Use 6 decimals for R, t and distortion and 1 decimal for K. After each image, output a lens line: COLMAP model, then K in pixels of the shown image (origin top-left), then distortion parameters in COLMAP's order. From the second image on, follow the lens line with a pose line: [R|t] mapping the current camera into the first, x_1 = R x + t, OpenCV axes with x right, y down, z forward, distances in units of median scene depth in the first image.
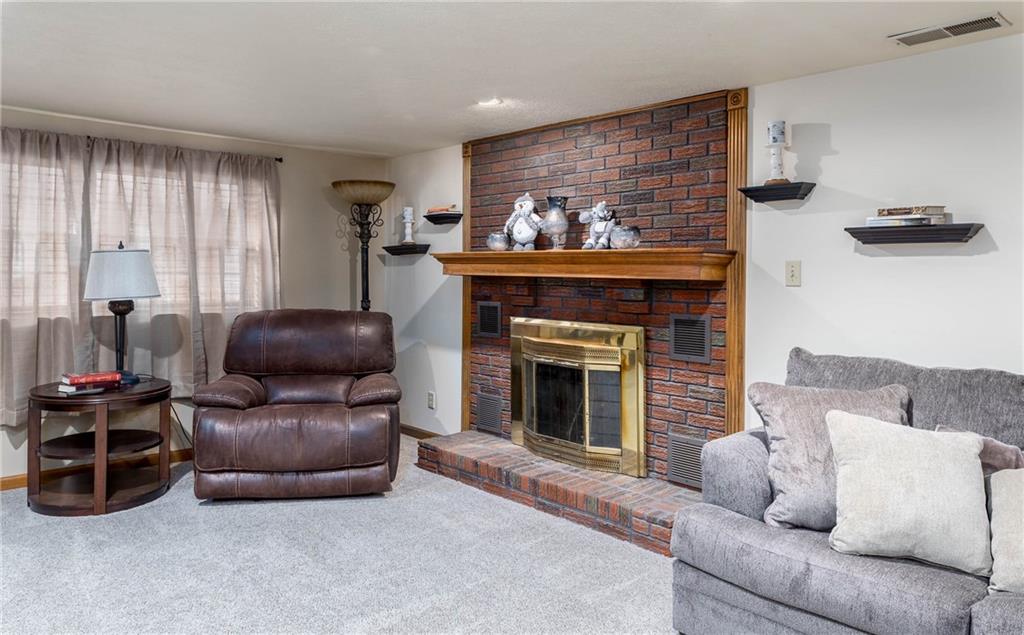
lens RADIAL K [[706.6, 0, 512.1], [0, 706.6, 279.1], [0, 0, 1]] dist [-0.000947, -0.000212]
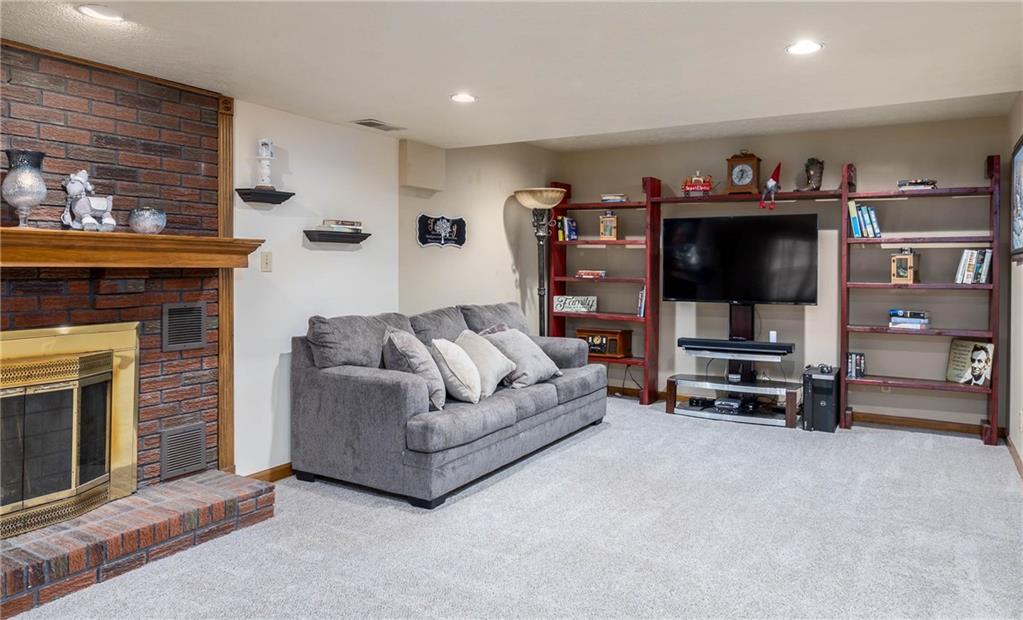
lens RADIAL K [[701.8, 0, 511.5], [0, 701.8, 260.4], [0, 0, 1]] dist [0.000915, 0.001142]
pose [[-0.285958, -0.005508, 0.958226, -0.826362], [-0.001486, 0.999985, 0.005305, -0.015555], [-0.958241, 0.000093, -0.285962, 0.836450]]
